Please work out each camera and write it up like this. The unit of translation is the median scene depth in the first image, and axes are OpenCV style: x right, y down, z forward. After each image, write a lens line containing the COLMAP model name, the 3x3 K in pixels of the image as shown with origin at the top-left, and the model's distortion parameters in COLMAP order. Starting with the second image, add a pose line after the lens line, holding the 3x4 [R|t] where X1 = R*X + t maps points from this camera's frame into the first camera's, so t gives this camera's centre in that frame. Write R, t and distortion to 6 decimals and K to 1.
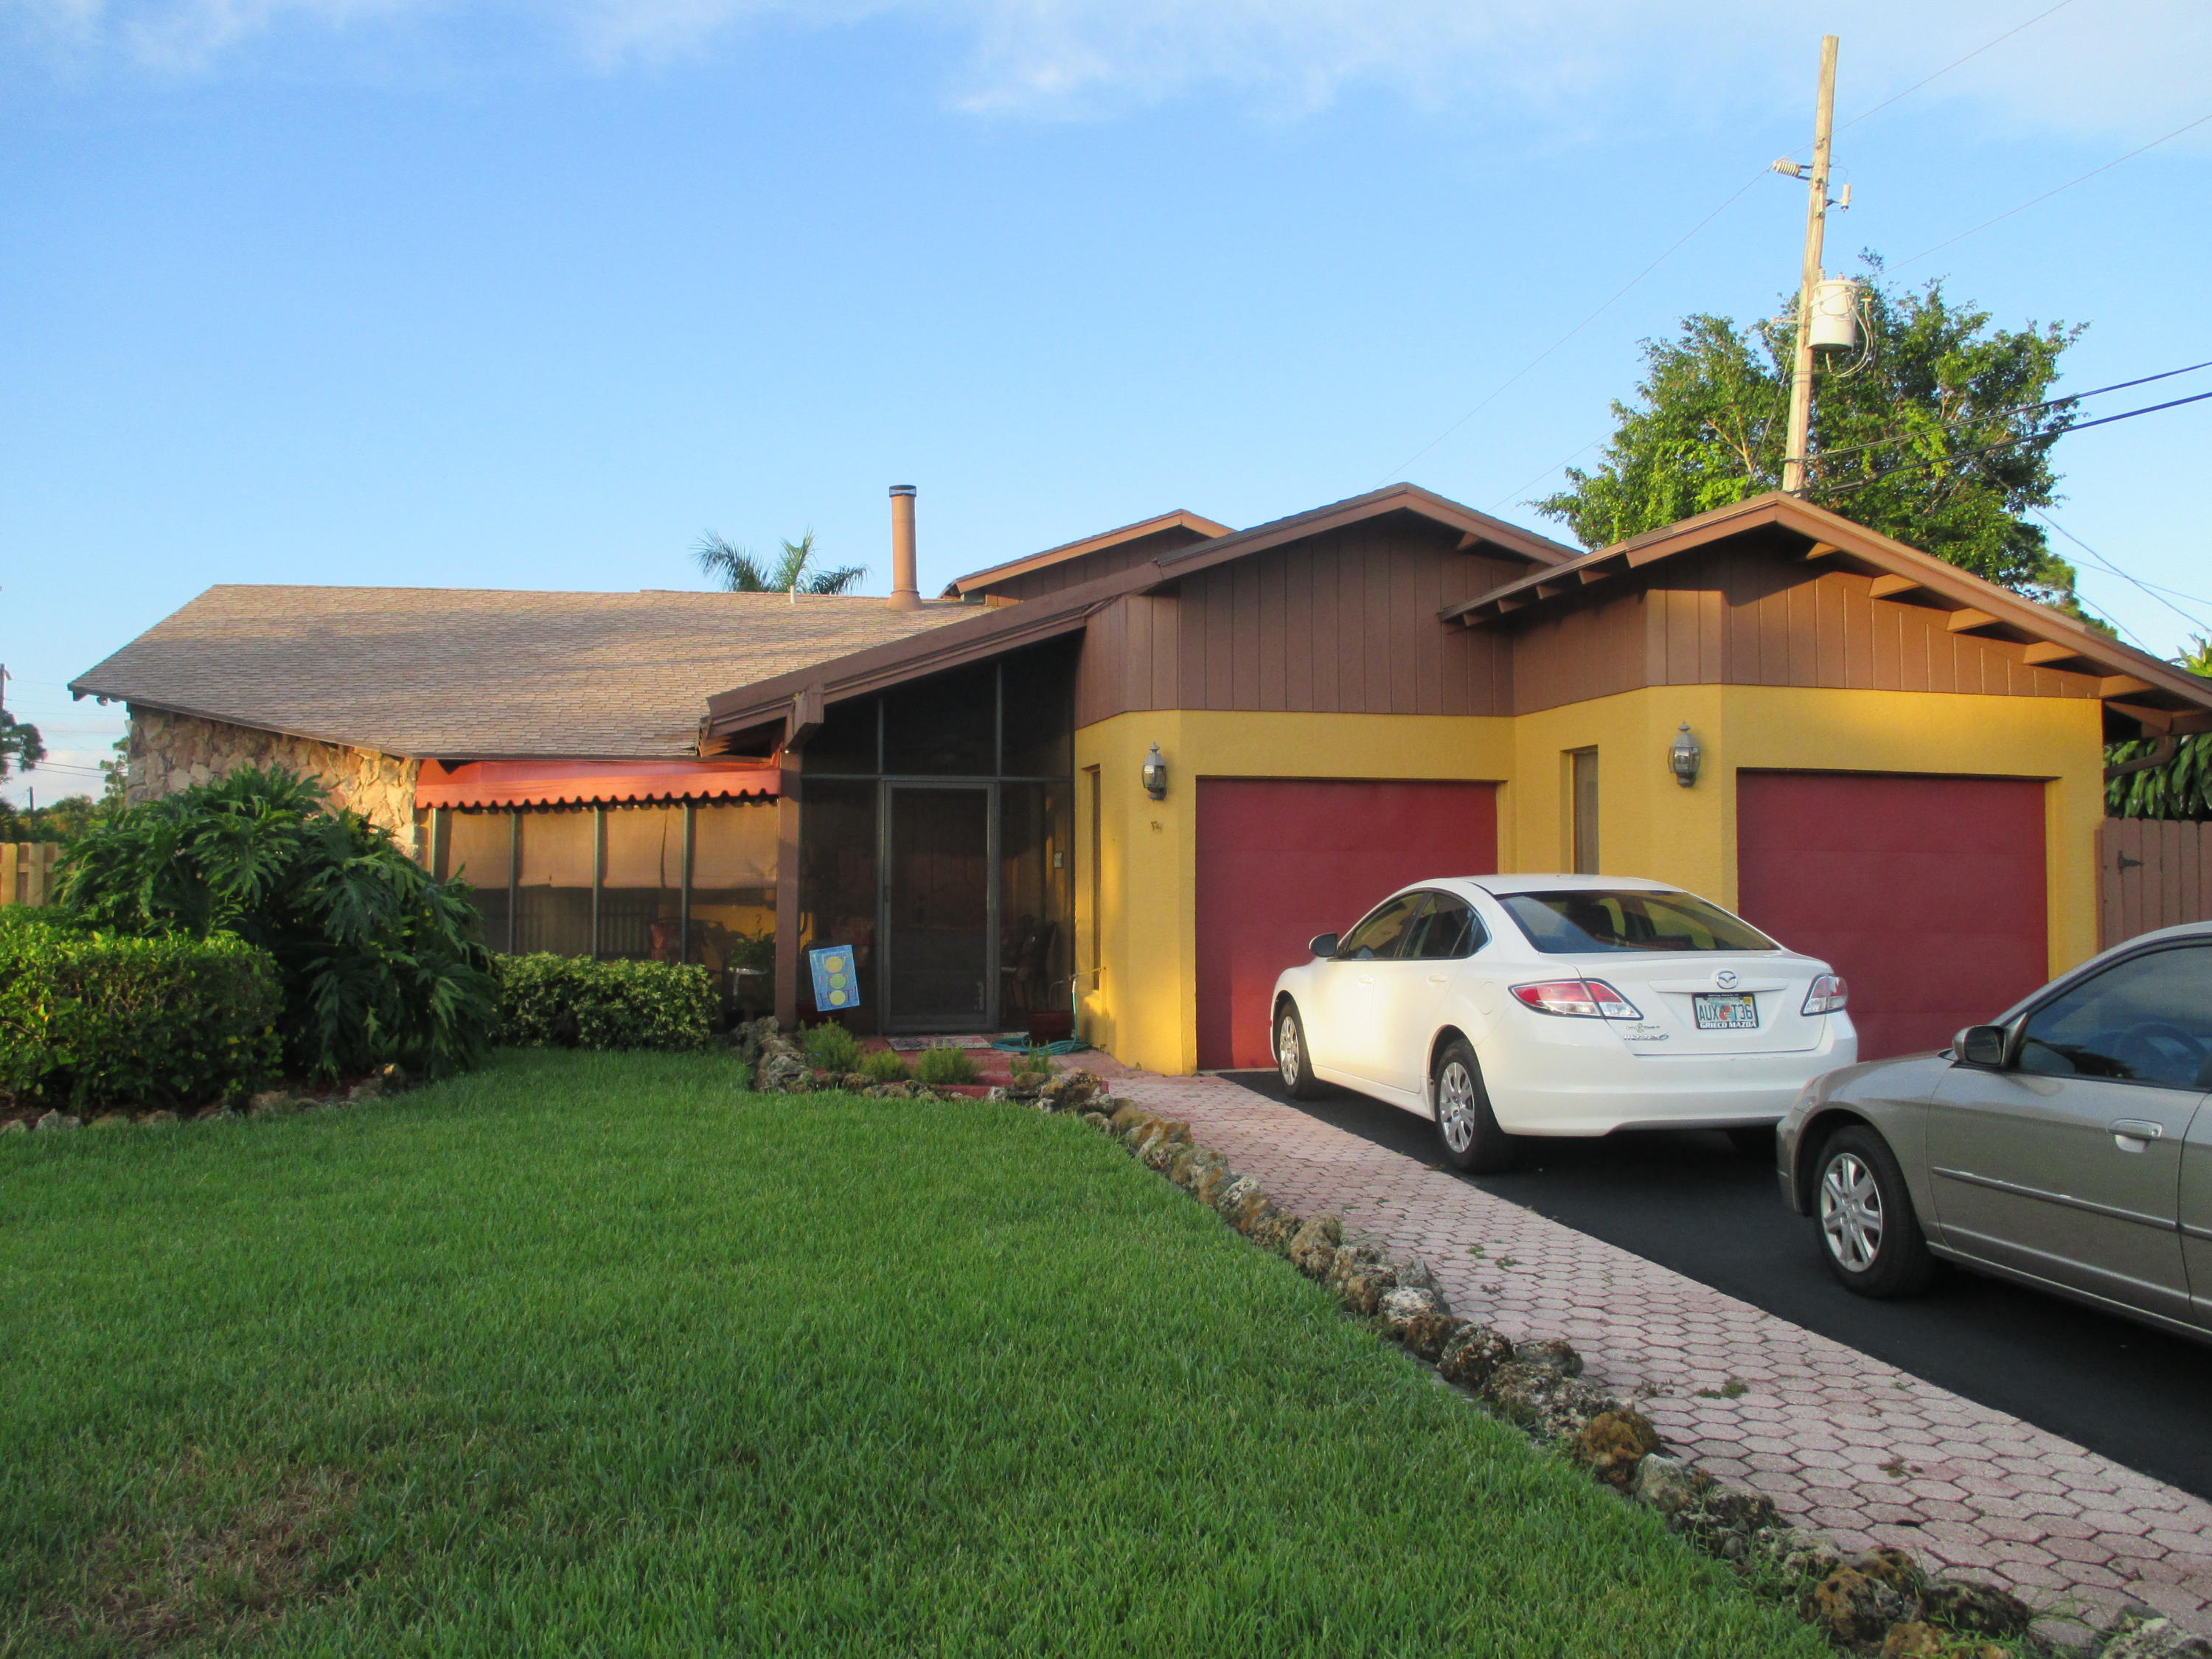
lens RADIAL K [[1850.5, 0, 1102.4], [0, 1850.5, 820.4], [0, 0, 1]] dist [-0.030298, -0.011010]
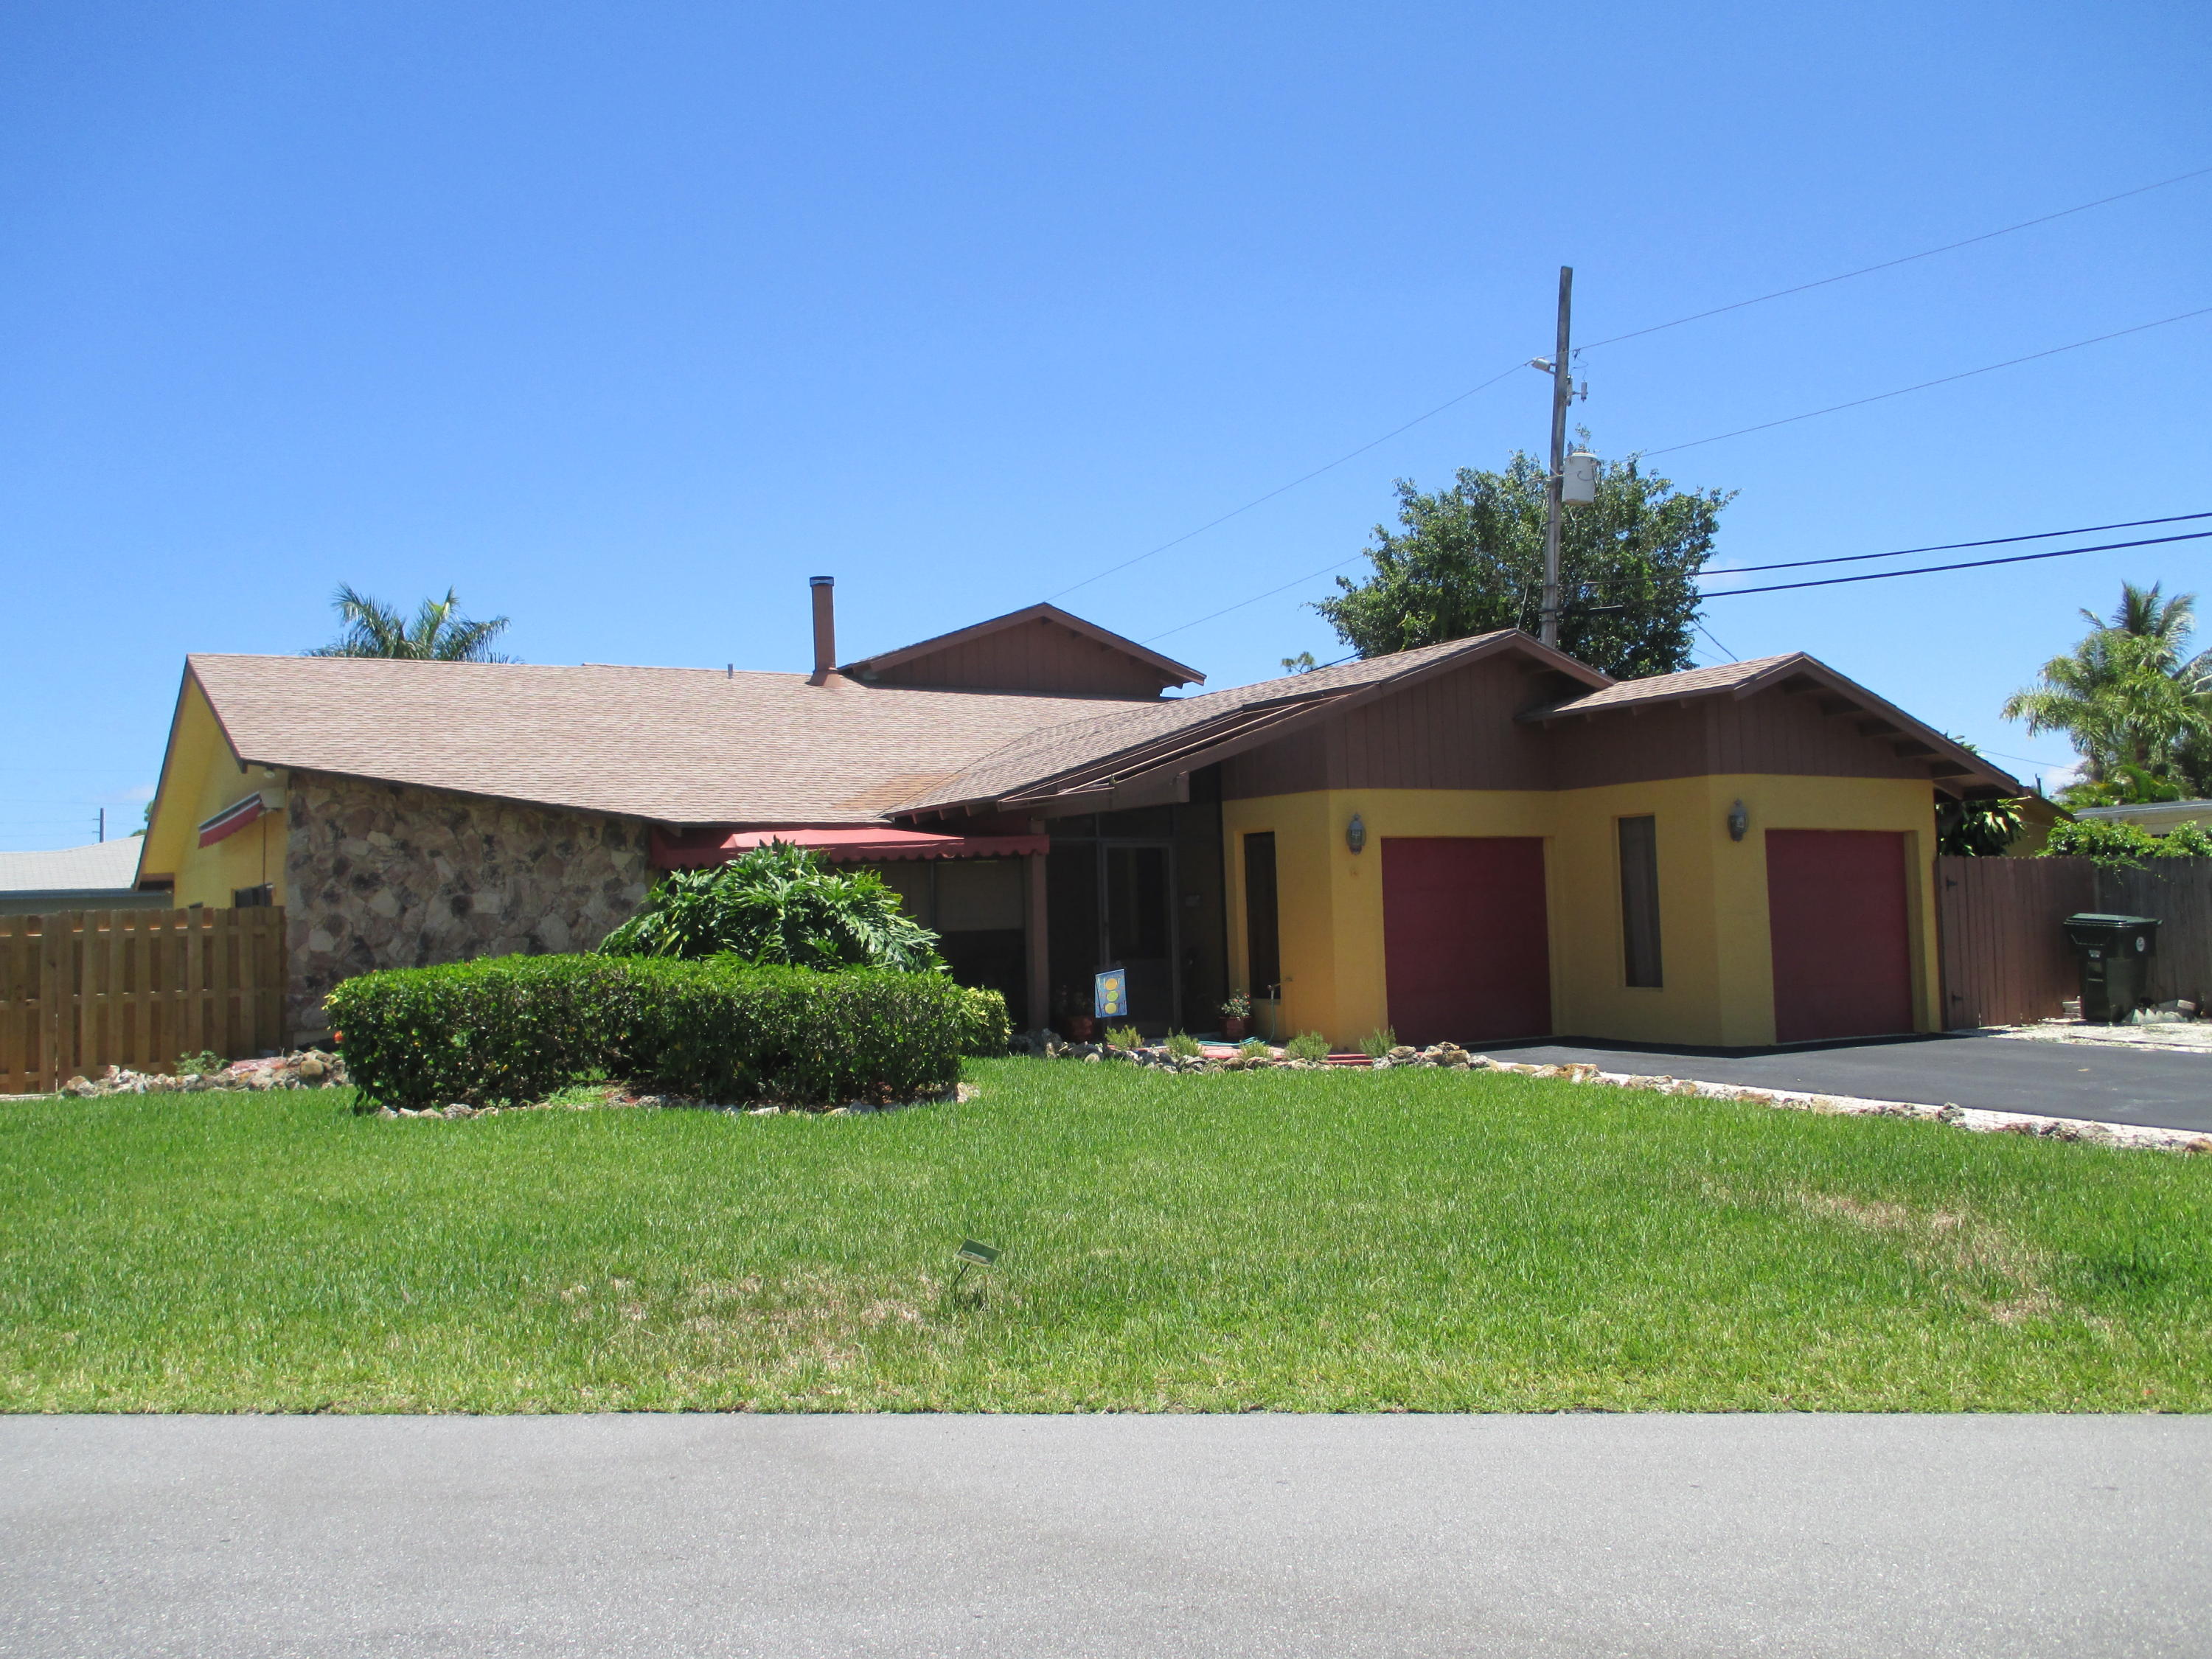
lens RADIAL K [[1850.5, 0, 1108.0], [0, 1850.5, 824.6], [0, 0, 1]] dist [-0.030298, -0.011010]
pose [[0.942560, -0.010312, 0.333878, -0.551104], [0.016627, 0.999733, -0.016062, -0.012767], [-0.333623, 0.020690, 0.942479, -0.210422]]
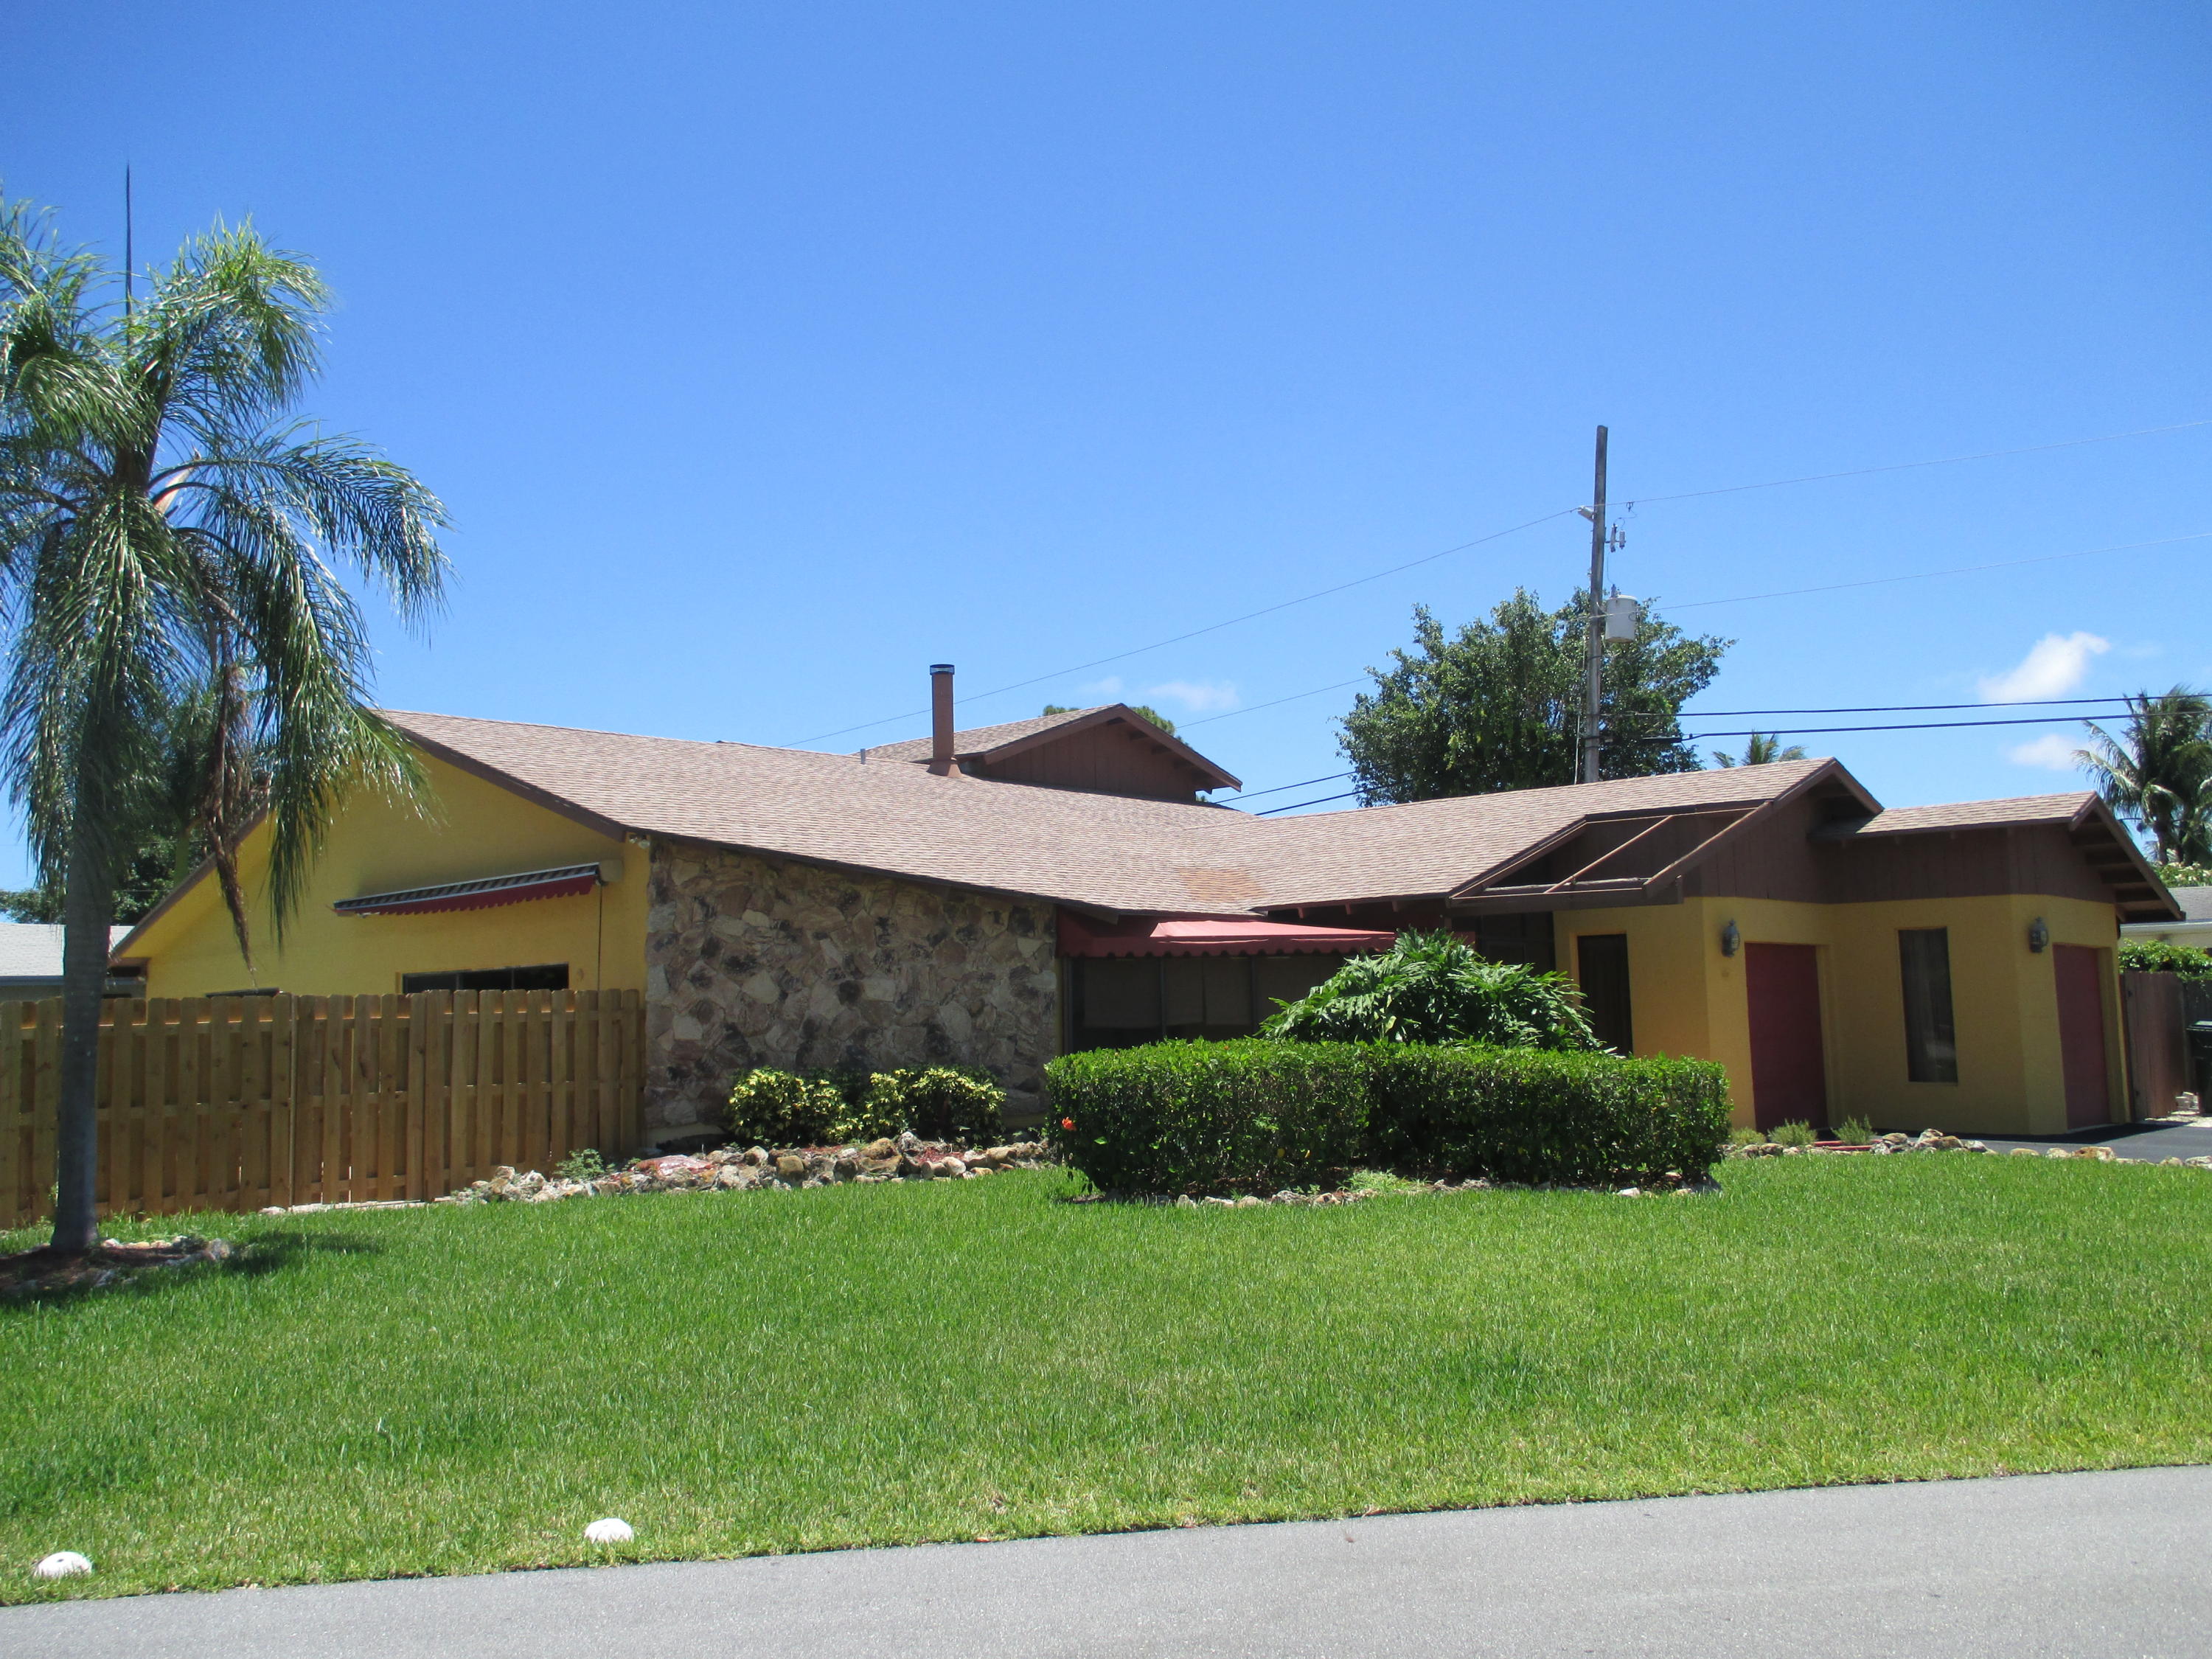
lens RADIAL K [[1850.5, 0, 1100.9], [0, 1850.5, 823.3], [0, 0, 1]] dist [-0.030298, -0.011010]
pose [[0.819963, 0.046283, 0.570542, -1.127006], [-0.004899, 0.997257, -0.073858, -0.005687], [-0.572395, 0.057766, 0.817941, 0.070614]]
